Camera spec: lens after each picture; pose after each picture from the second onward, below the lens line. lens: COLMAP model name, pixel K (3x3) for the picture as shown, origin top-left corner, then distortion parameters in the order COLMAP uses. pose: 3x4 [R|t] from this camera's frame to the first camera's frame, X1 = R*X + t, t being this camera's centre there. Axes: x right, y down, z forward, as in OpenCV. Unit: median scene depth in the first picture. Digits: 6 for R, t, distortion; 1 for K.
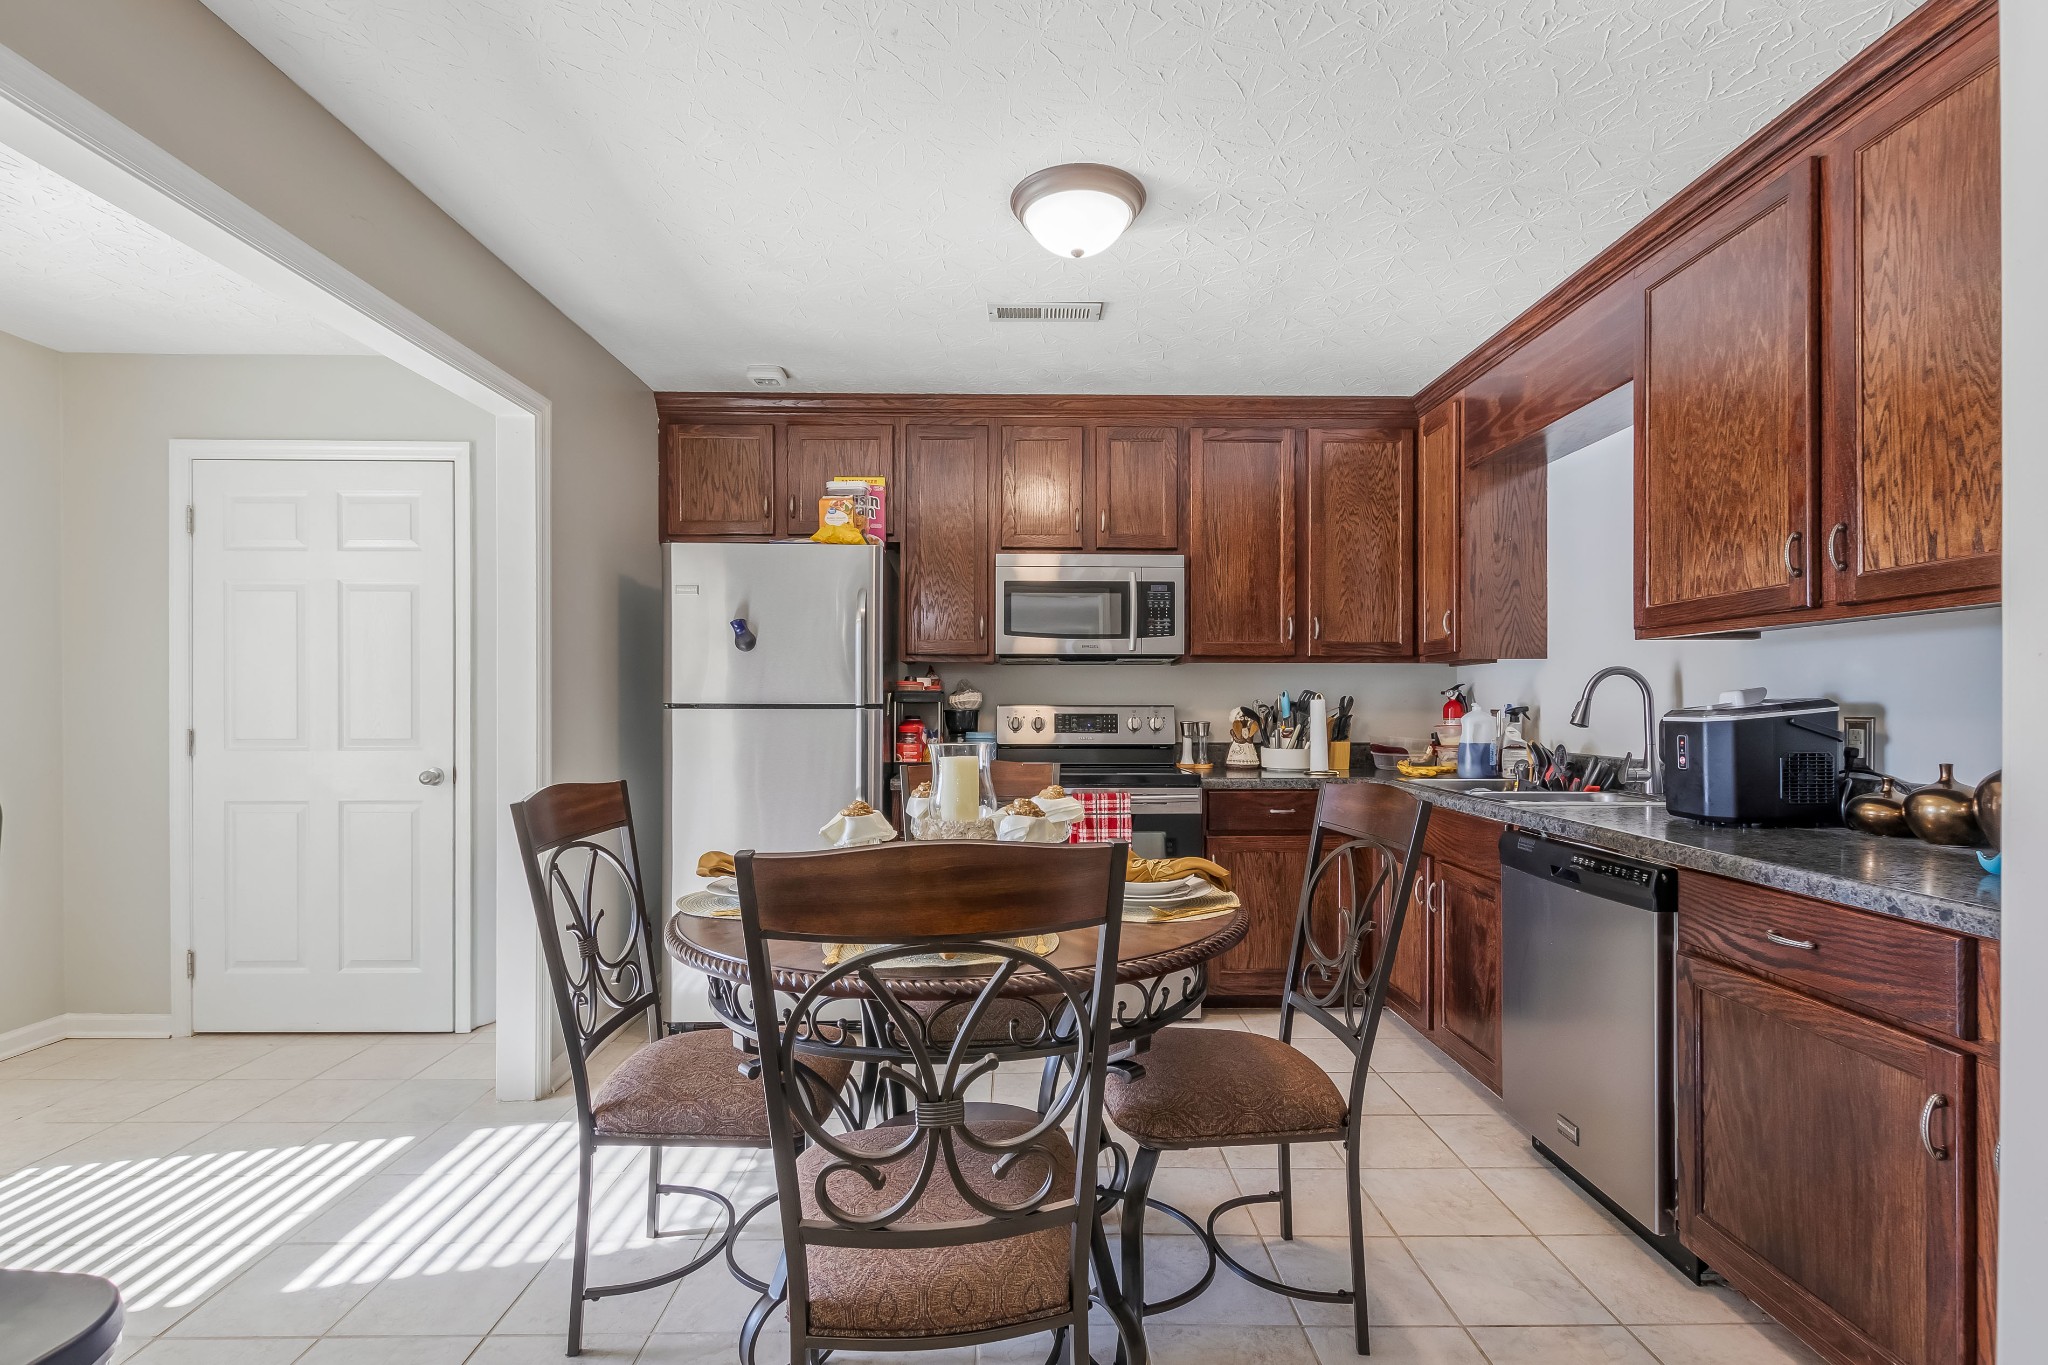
lens RADIAL K [[972.5, 0, 1026.0], [0, 972.5, 689.6], [0, 0, 1]] dist [0.012030, -0.004146]
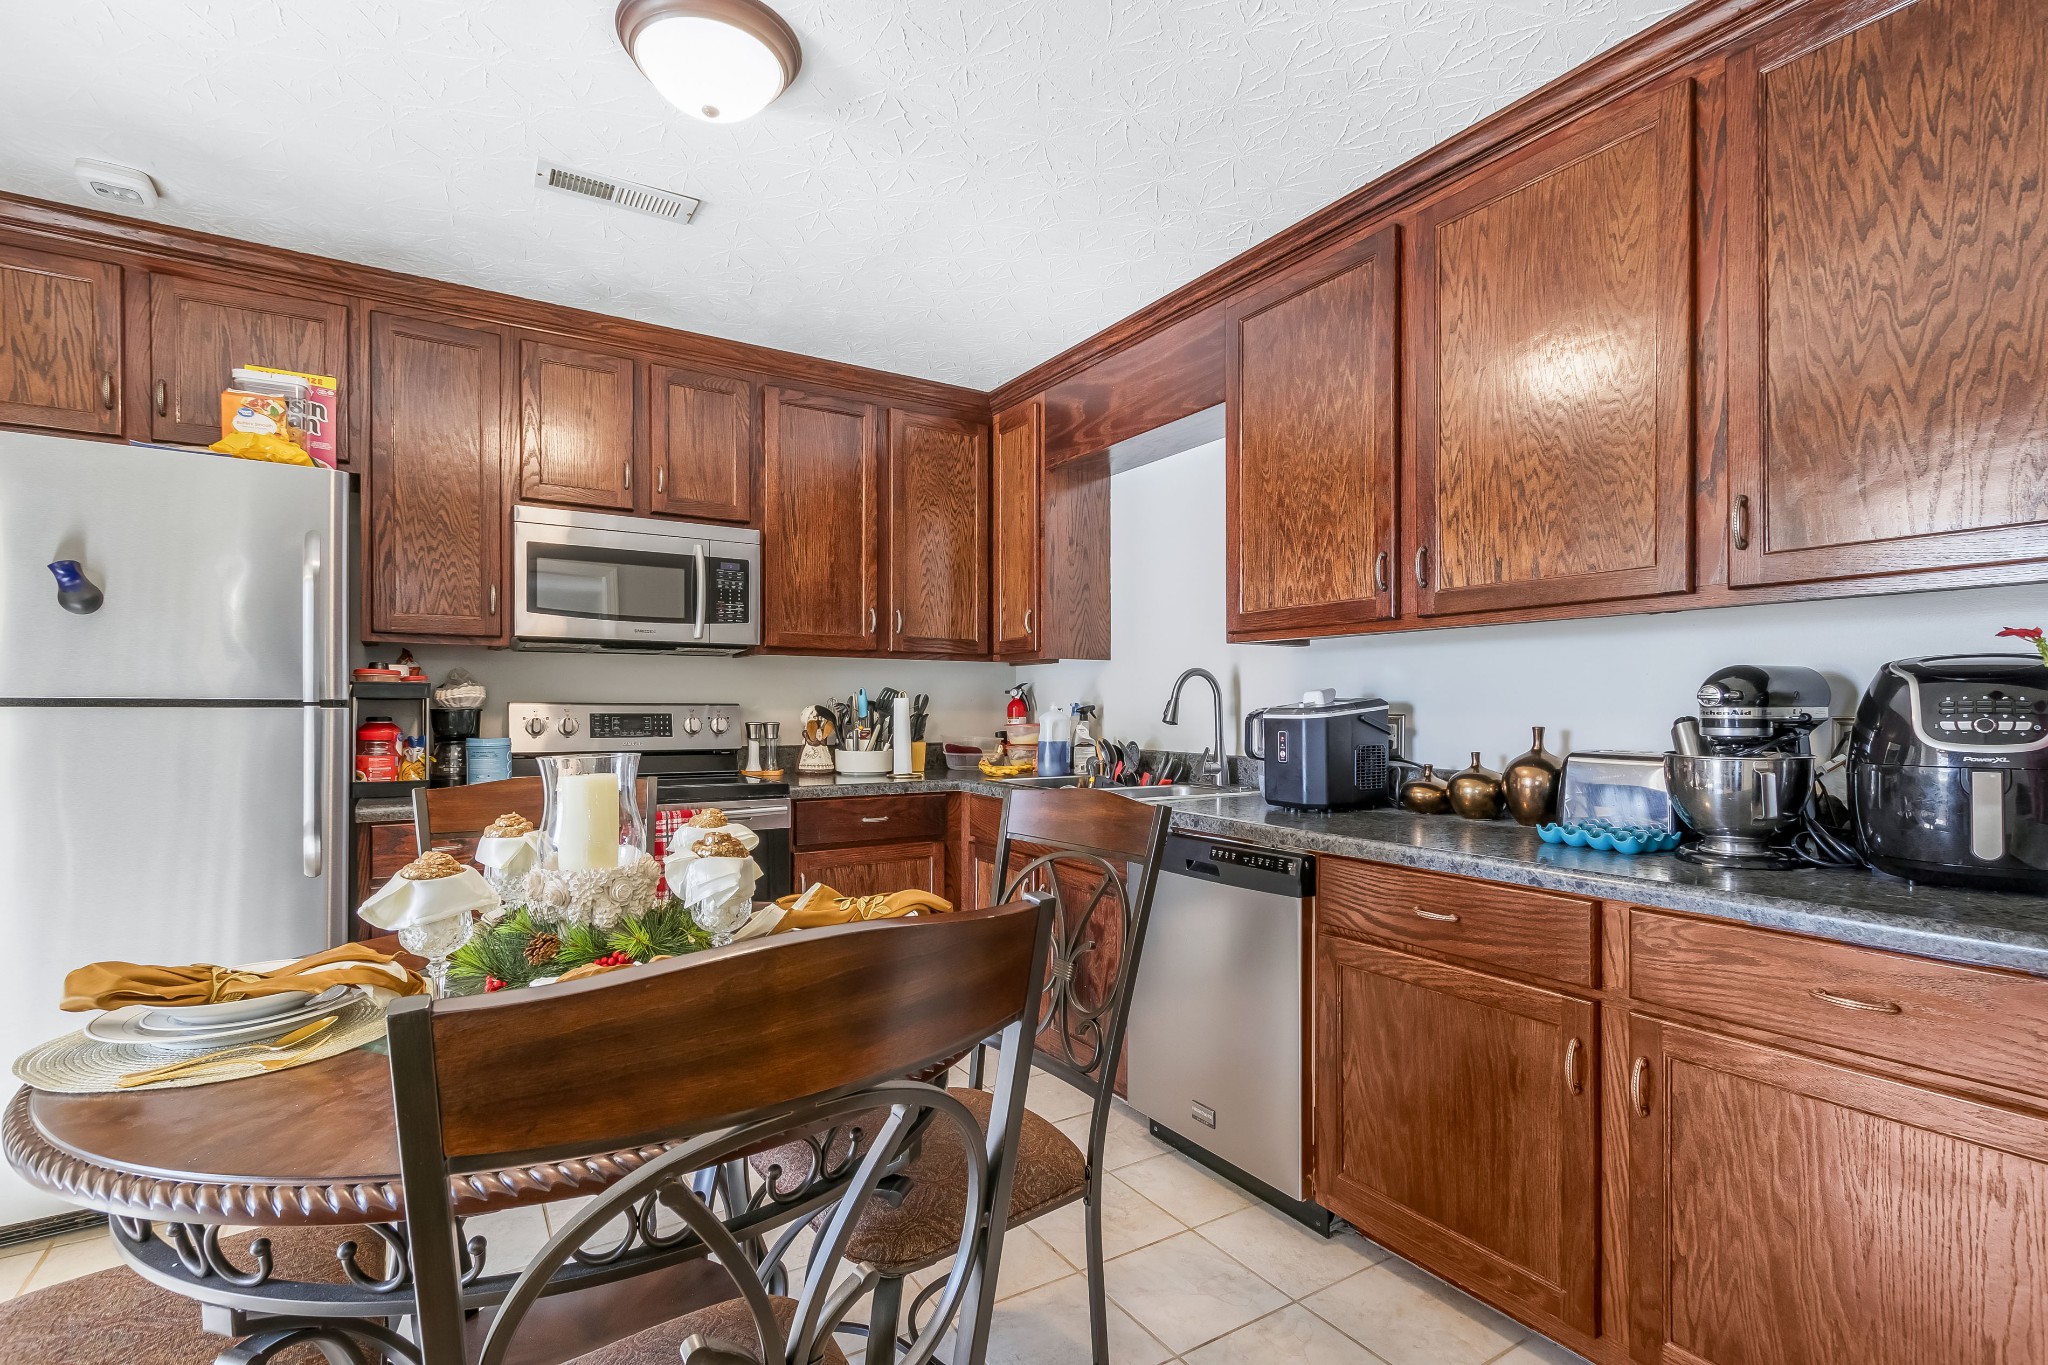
lens RADIAL K [[972.5, 0, 1026.9], [0, 972.5, 701.0], [0, 0, 1]] dist [0.012030, -0.004146]
pose [[0.854125, 0.004559, 0.520048, -0.127068], [-0.010502, 0.999909, 0.008481, 0.006017], [-0.519962, -0.012706, 0.854095, 0.199855]]
